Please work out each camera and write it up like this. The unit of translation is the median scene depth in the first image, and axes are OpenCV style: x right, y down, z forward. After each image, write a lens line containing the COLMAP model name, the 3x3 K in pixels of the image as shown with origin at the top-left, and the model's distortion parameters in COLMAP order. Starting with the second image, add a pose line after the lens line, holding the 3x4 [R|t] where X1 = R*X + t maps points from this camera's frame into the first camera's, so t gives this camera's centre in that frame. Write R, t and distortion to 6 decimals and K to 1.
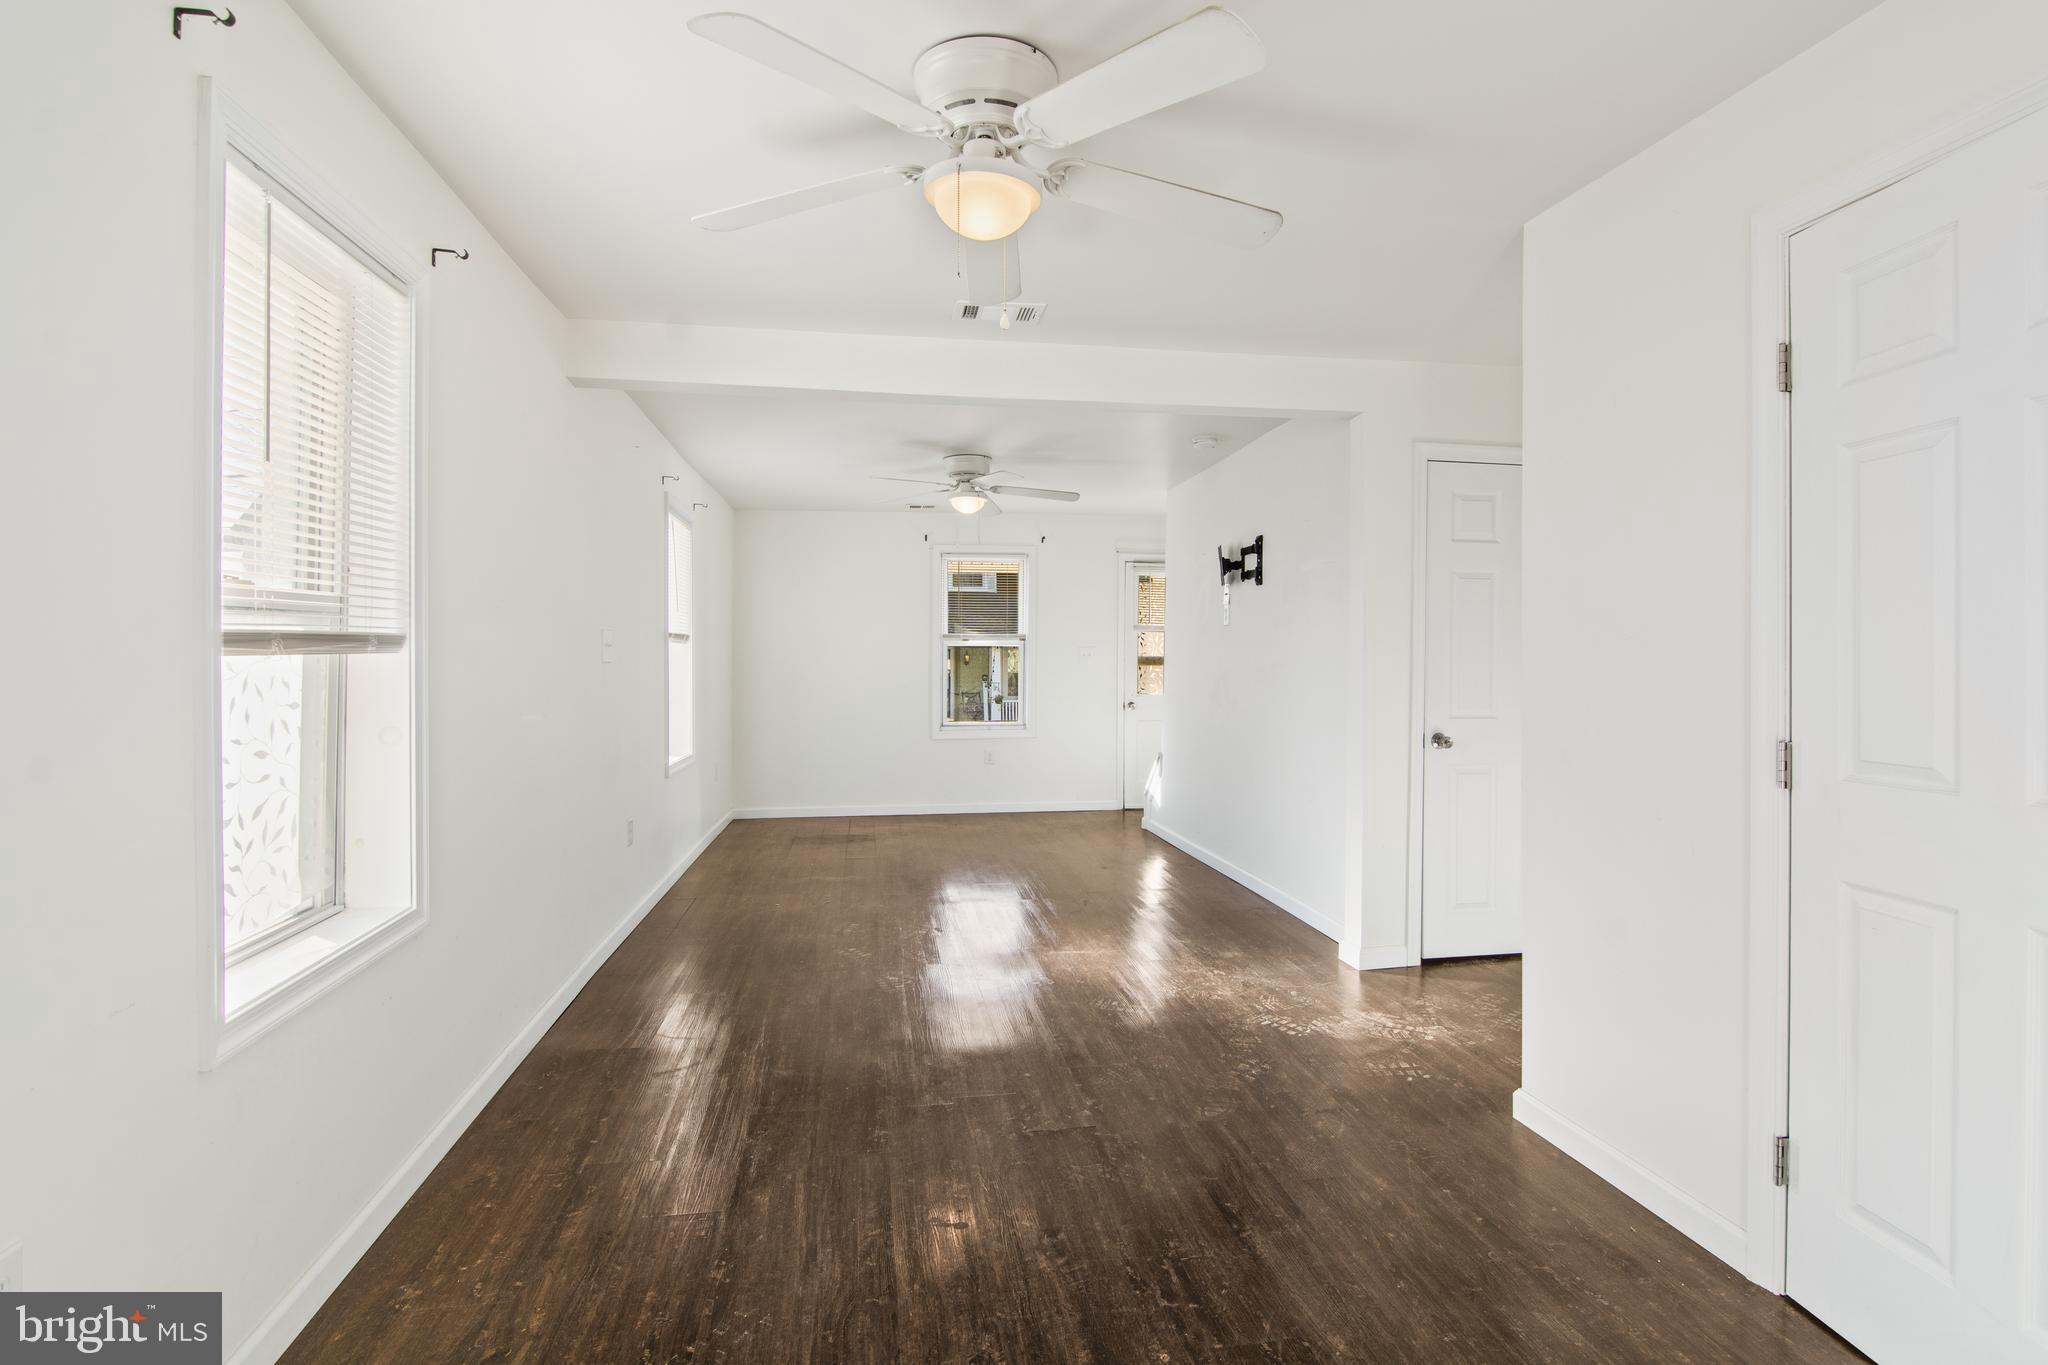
lens RADIAL K [[997.1, 0, 1039.4], [0, 997.1, 668.4], [0, 0, 1]] dist [-0.006241, -0.001254]
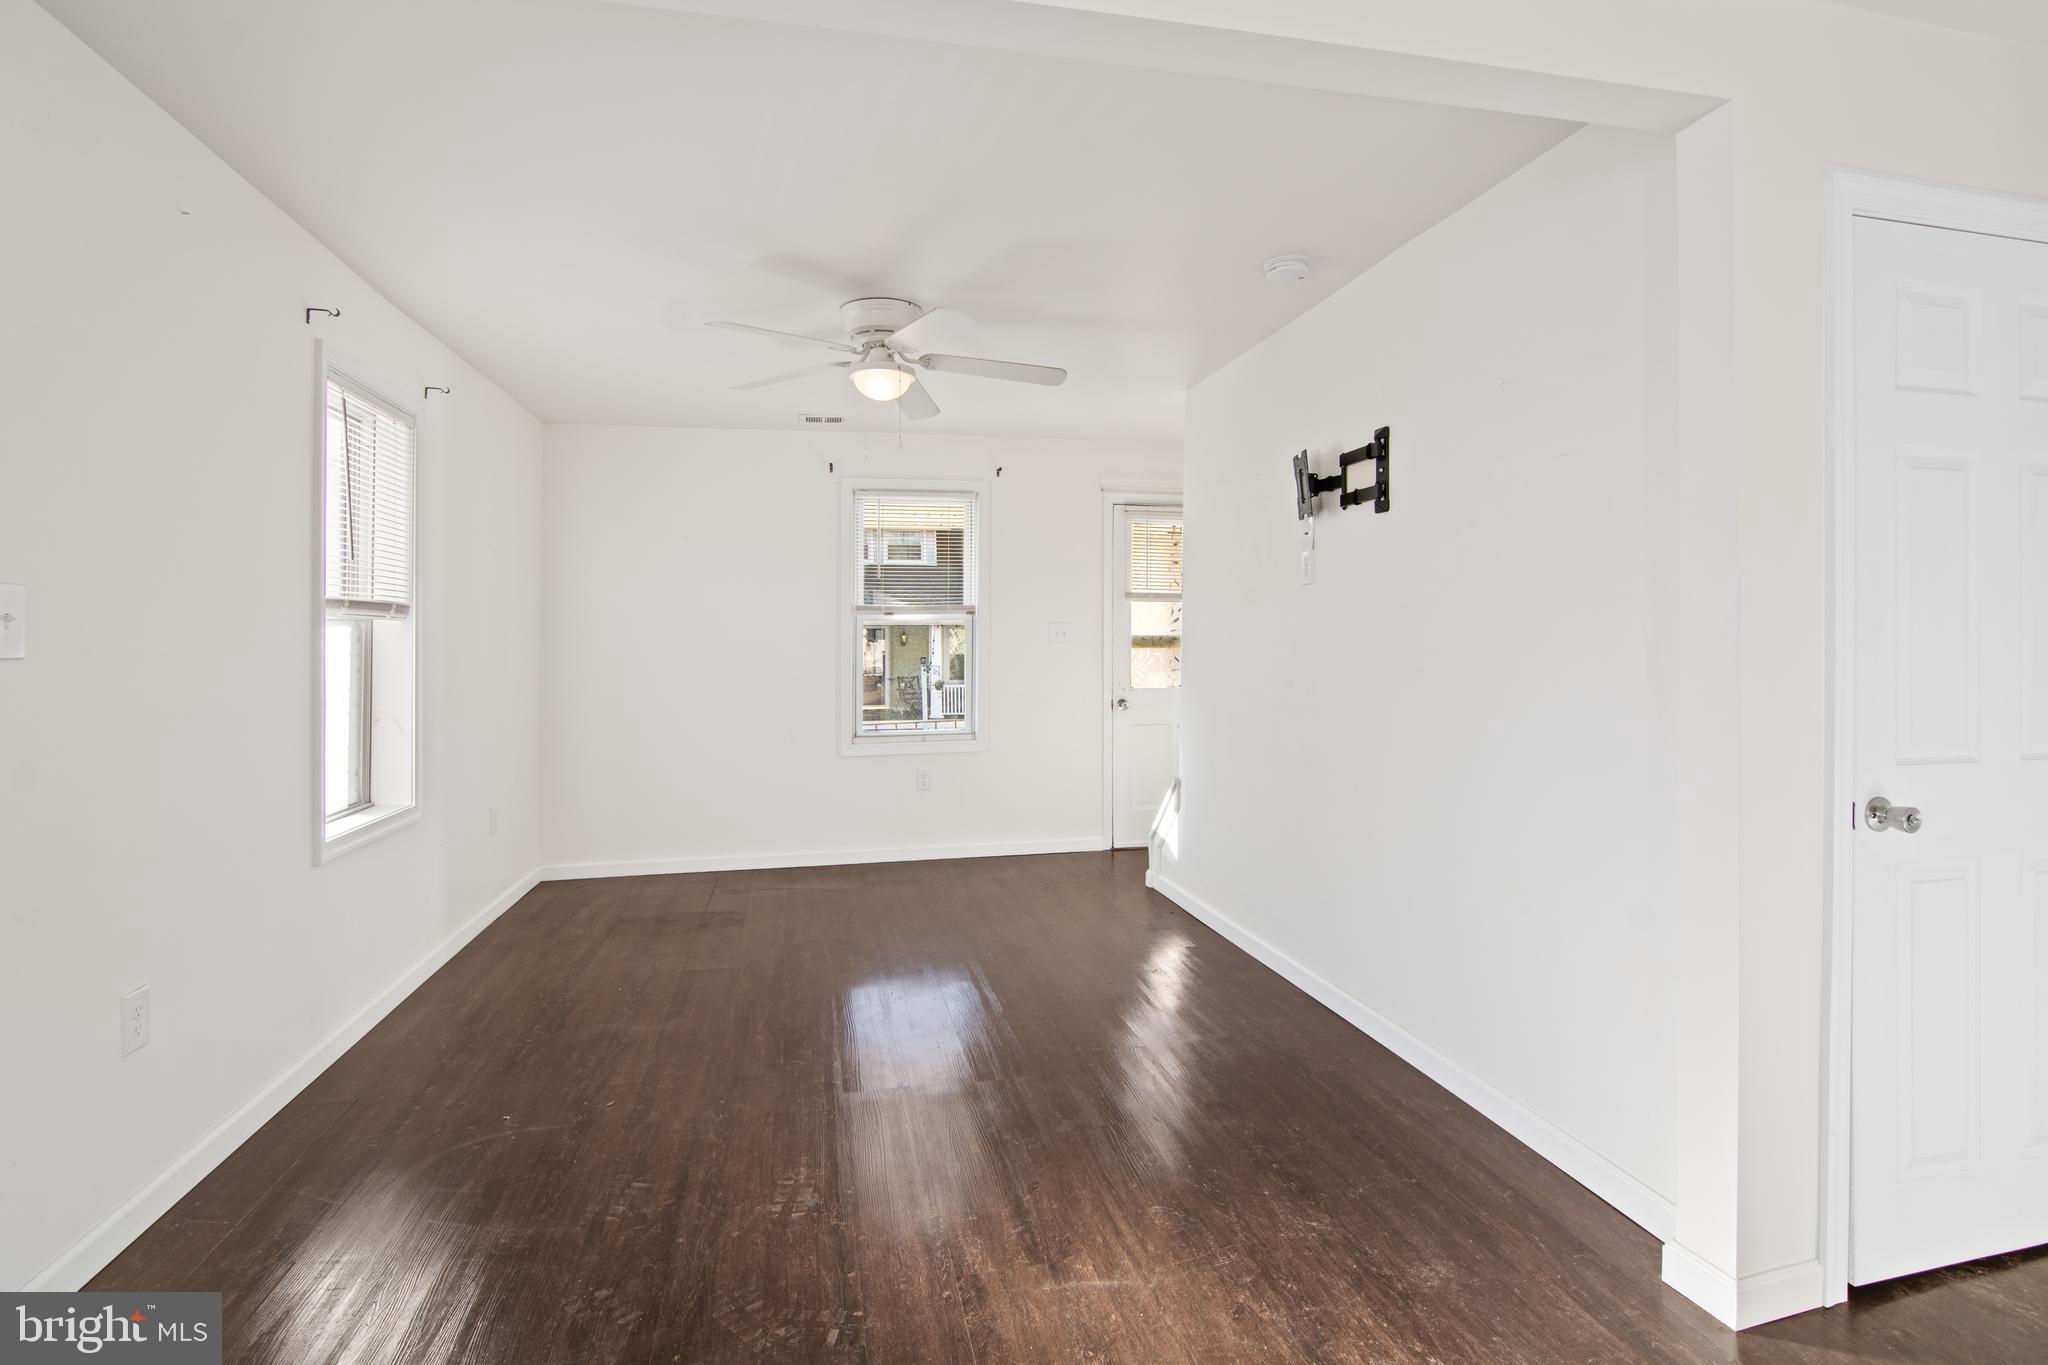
lens RADIAL K [[1039.7, 0, 1044.1], [0, 1039.7, 615.2], [0, 0, 1]] dist [0.002014, 0.000076]
pose [[0.998244, -0.004325, 0.059081, -0.010127], [0.006179, 0.999493, -0.031241, -0.004458], [-0.058916, 0.031551, 0.997764, 0.315025]]
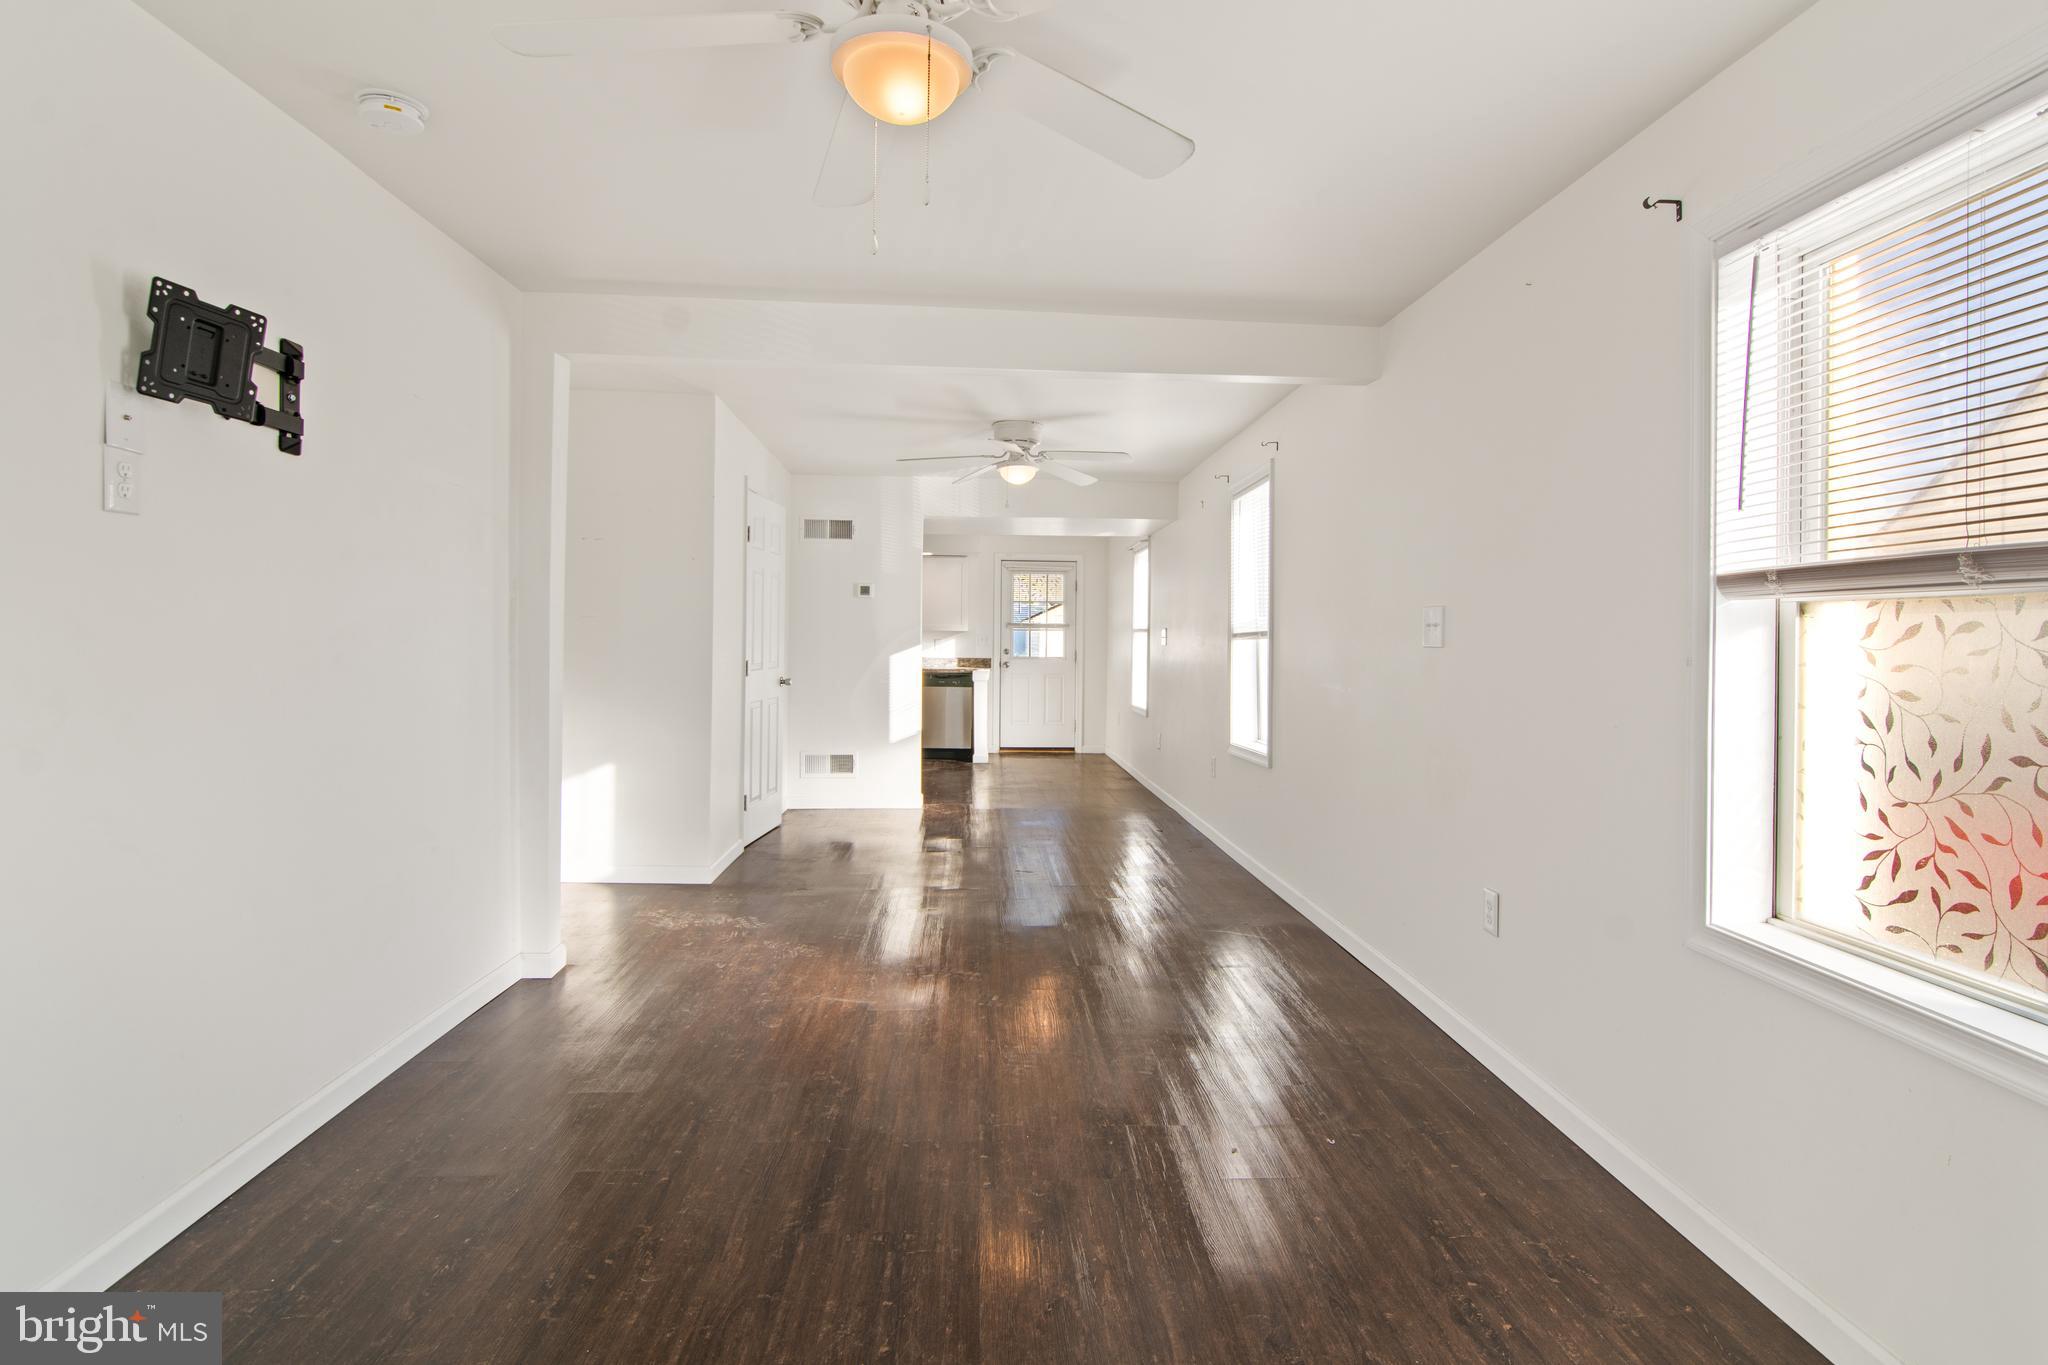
lens RADIAL K [[998.9, 0, 1036.1], [0, 998.9, 643.2], [0, 0, 1]] dist [0.002317, -0.010991]
pose [[-0.993798, -0.017297, 0.109850, -0.121957], [-0.016173, 0.999807, 0.011116, -0.007615], [-0.110021, 0.009270, -0.993886, 1.085478]]
